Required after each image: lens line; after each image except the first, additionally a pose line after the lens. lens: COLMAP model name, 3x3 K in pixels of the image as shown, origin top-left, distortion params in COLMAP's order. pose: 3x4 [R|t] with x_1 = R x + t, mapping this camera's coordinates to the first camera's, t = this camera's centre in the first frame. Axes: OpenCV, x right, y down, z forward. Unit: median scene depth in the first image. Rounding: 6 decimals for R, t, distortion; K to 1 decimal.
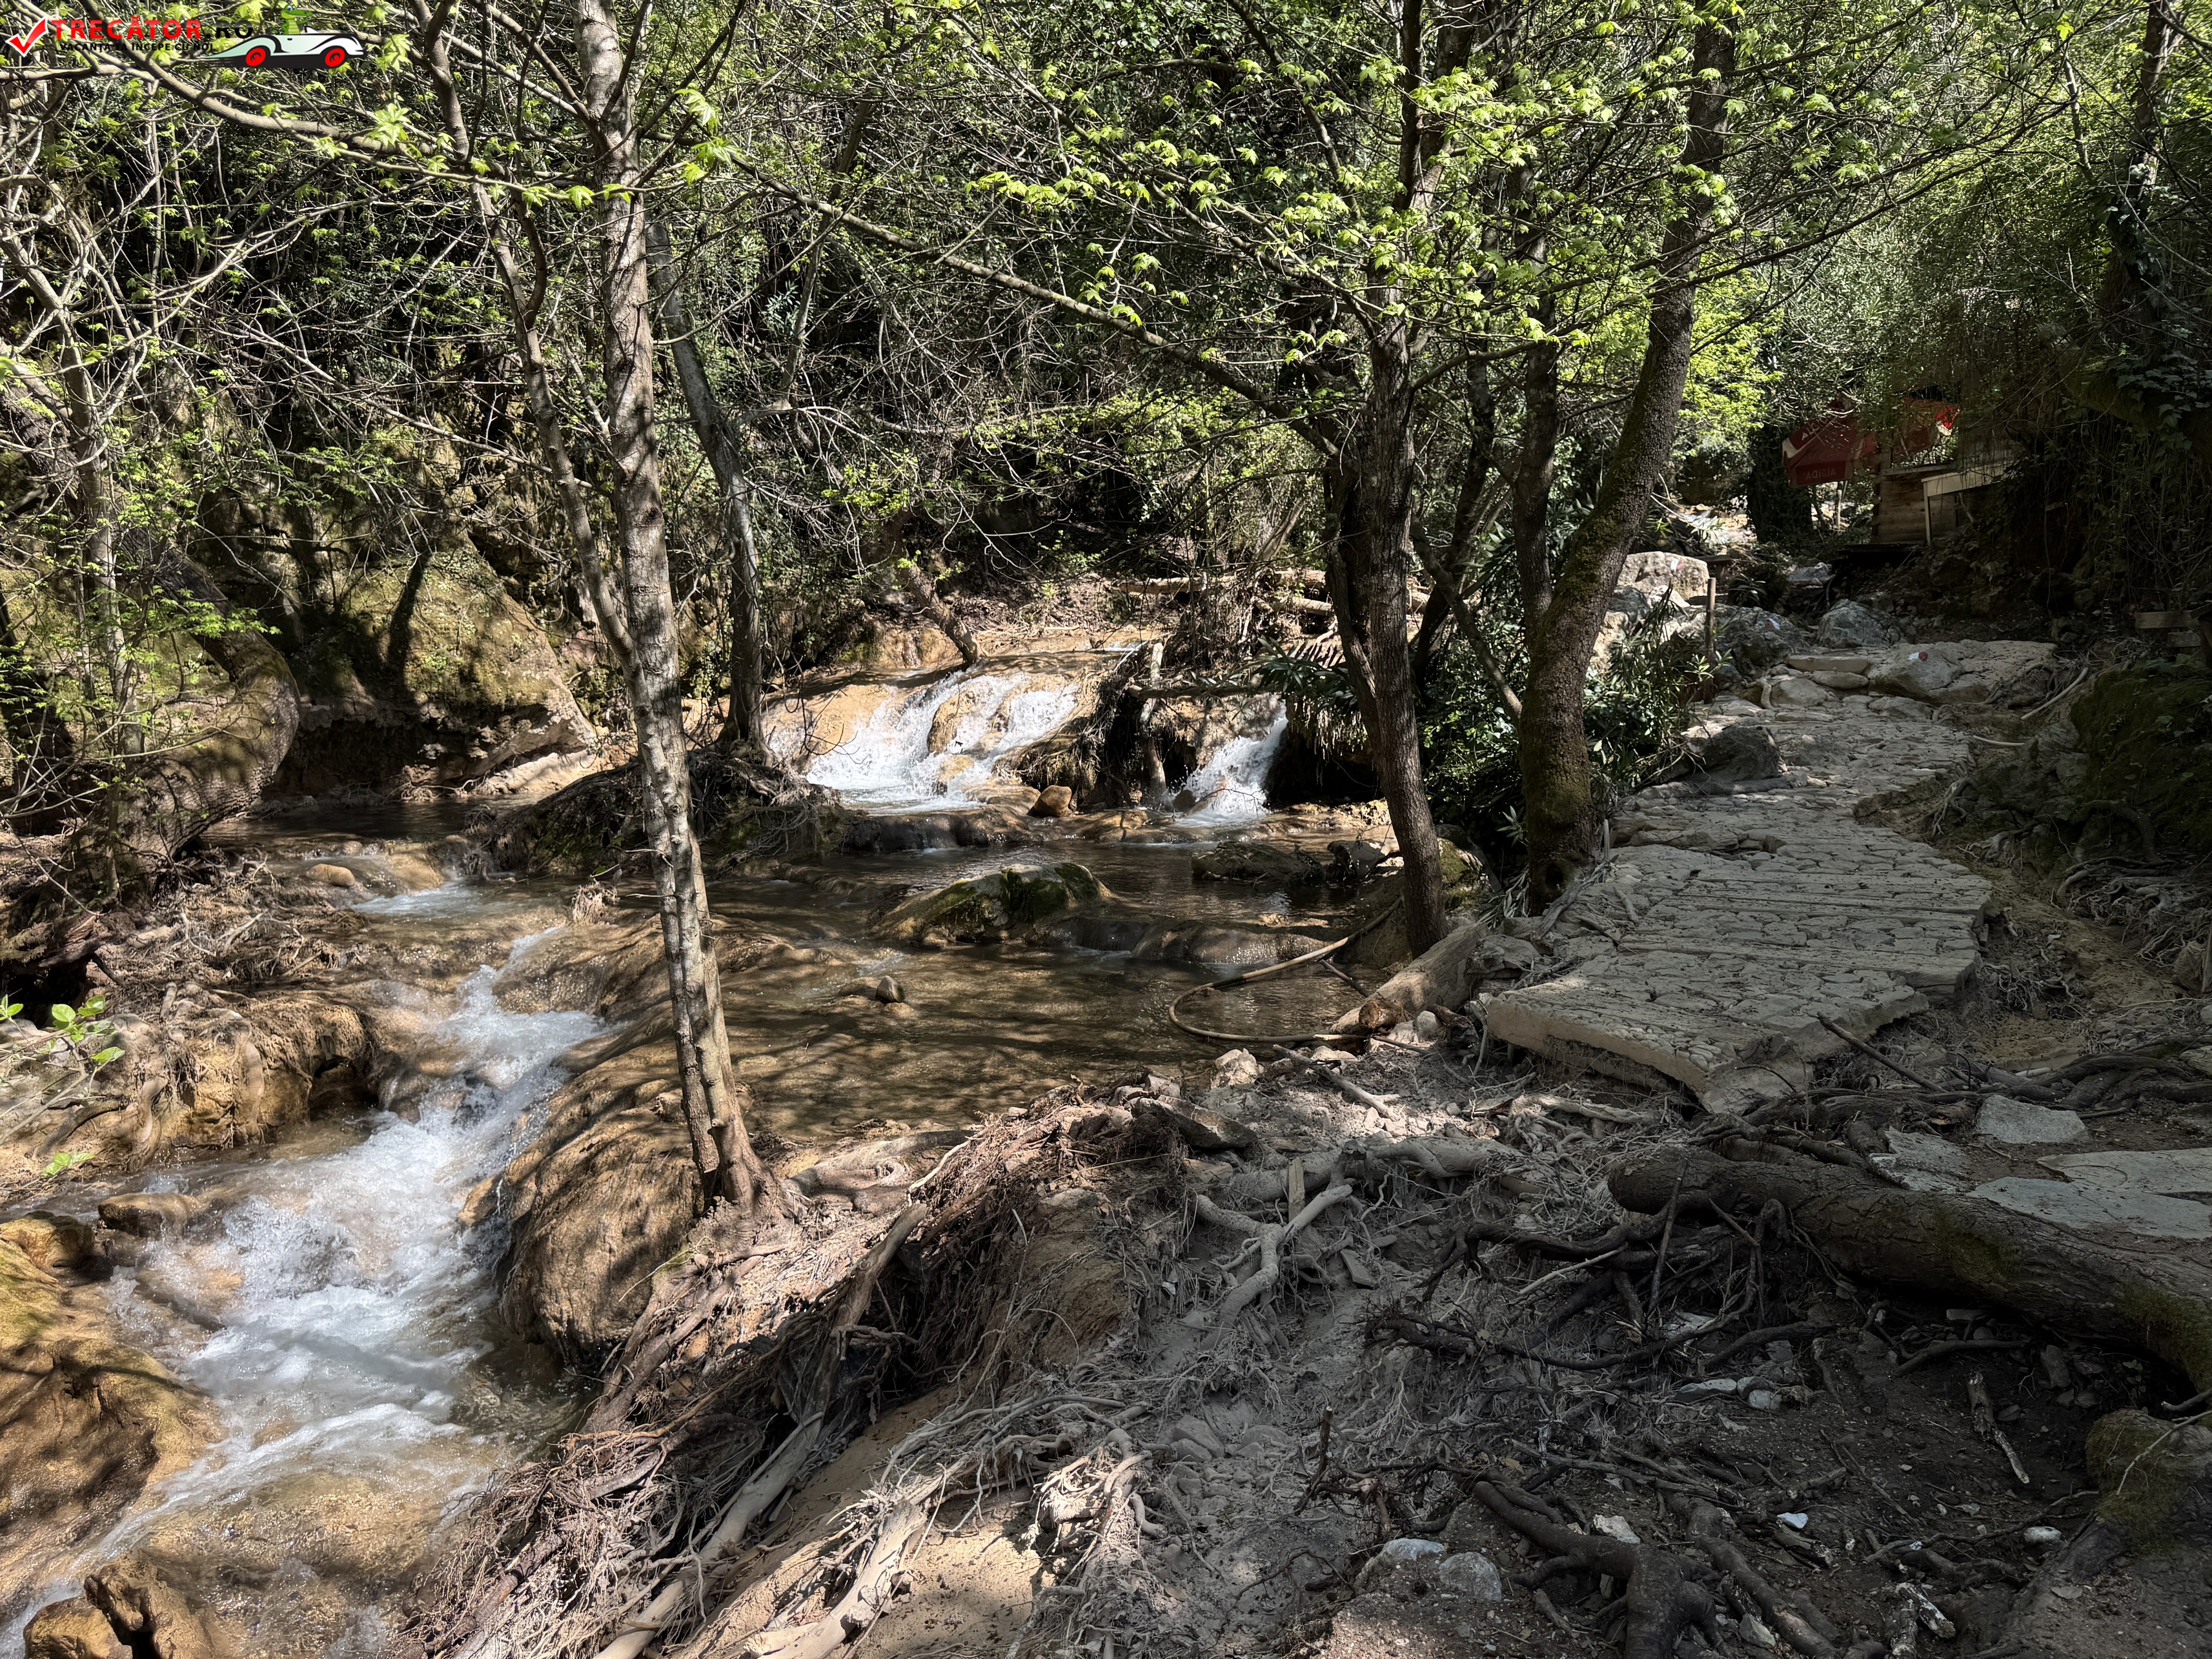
lens RADIAL K [[1568.4, 0, 1105.4], [0, 1568.4, 830.9], [0, 0, 1]] dist [0.039631, -0.050620]
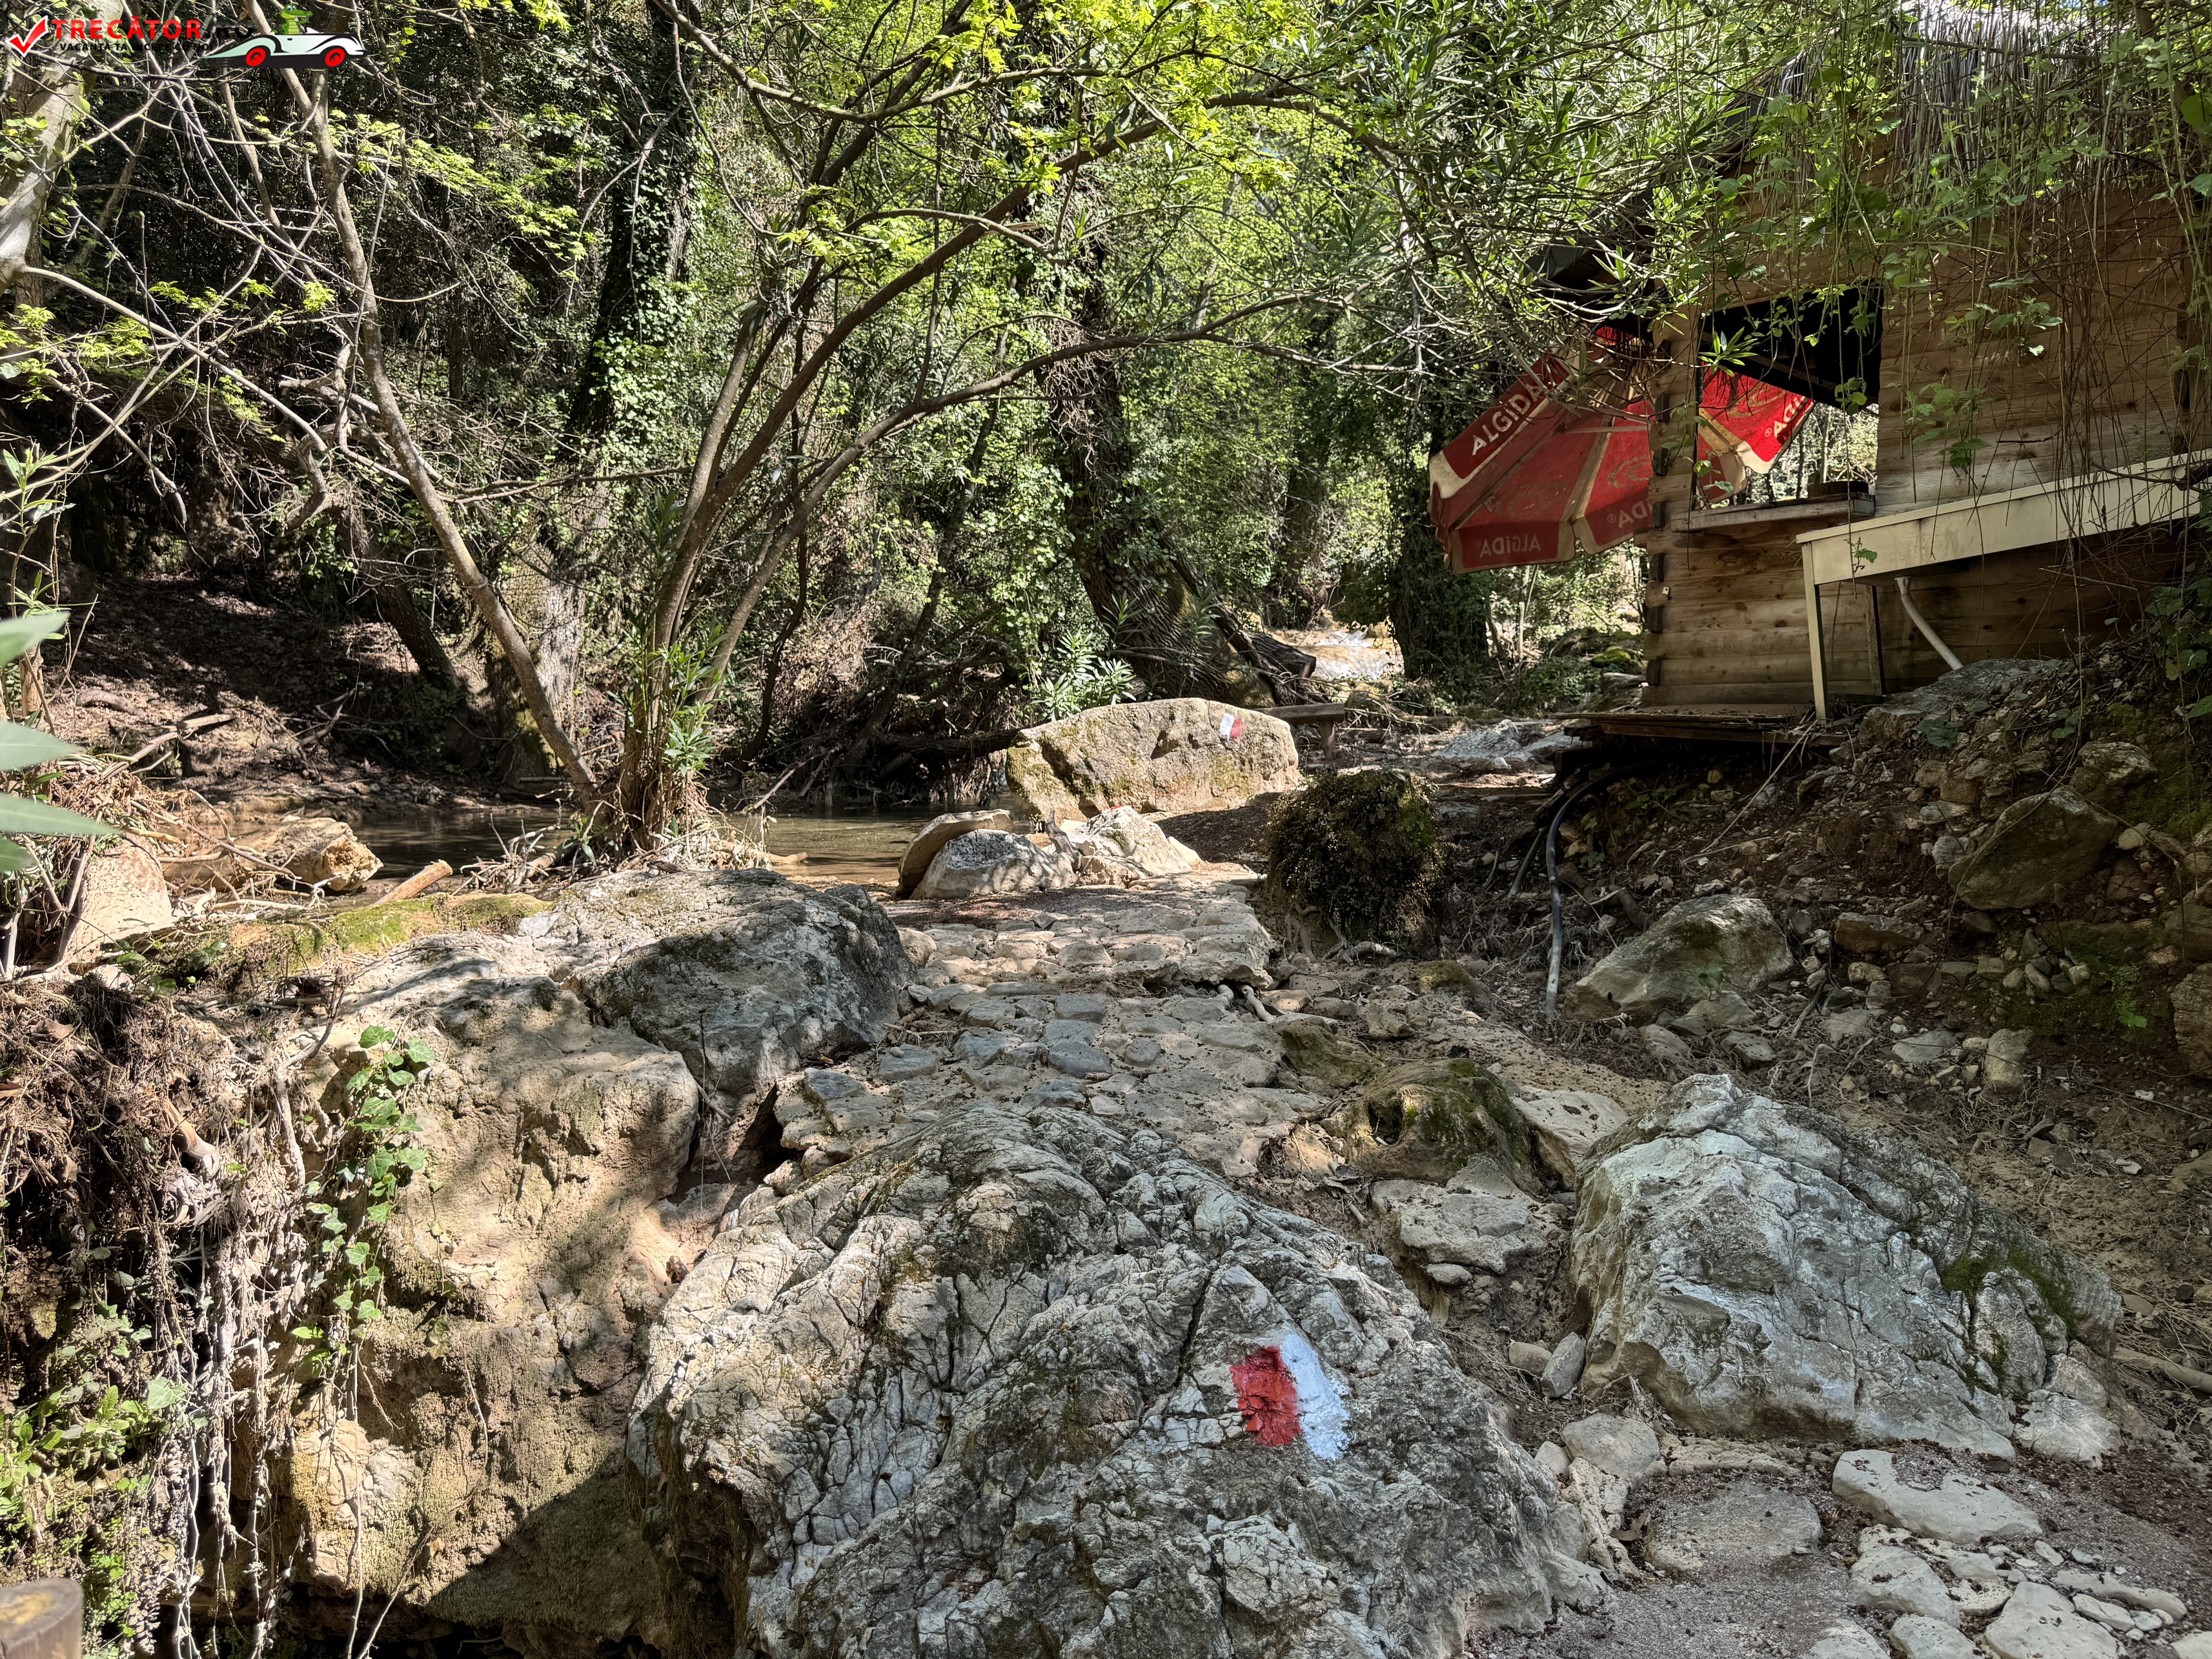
lens RADIAL K [[1568.4, 0, 1105.6], [0, 1568.4, 828.1], [0, 0, 1]] dist [0.039631, -0.050620]
pose [[0.982168, 0.007666, 0.187852, 0.232970], [0.005807, 0.997455, -0.071068, -0.103168], [-0.187918, 0.070891, 0.979623, 0.534405]]
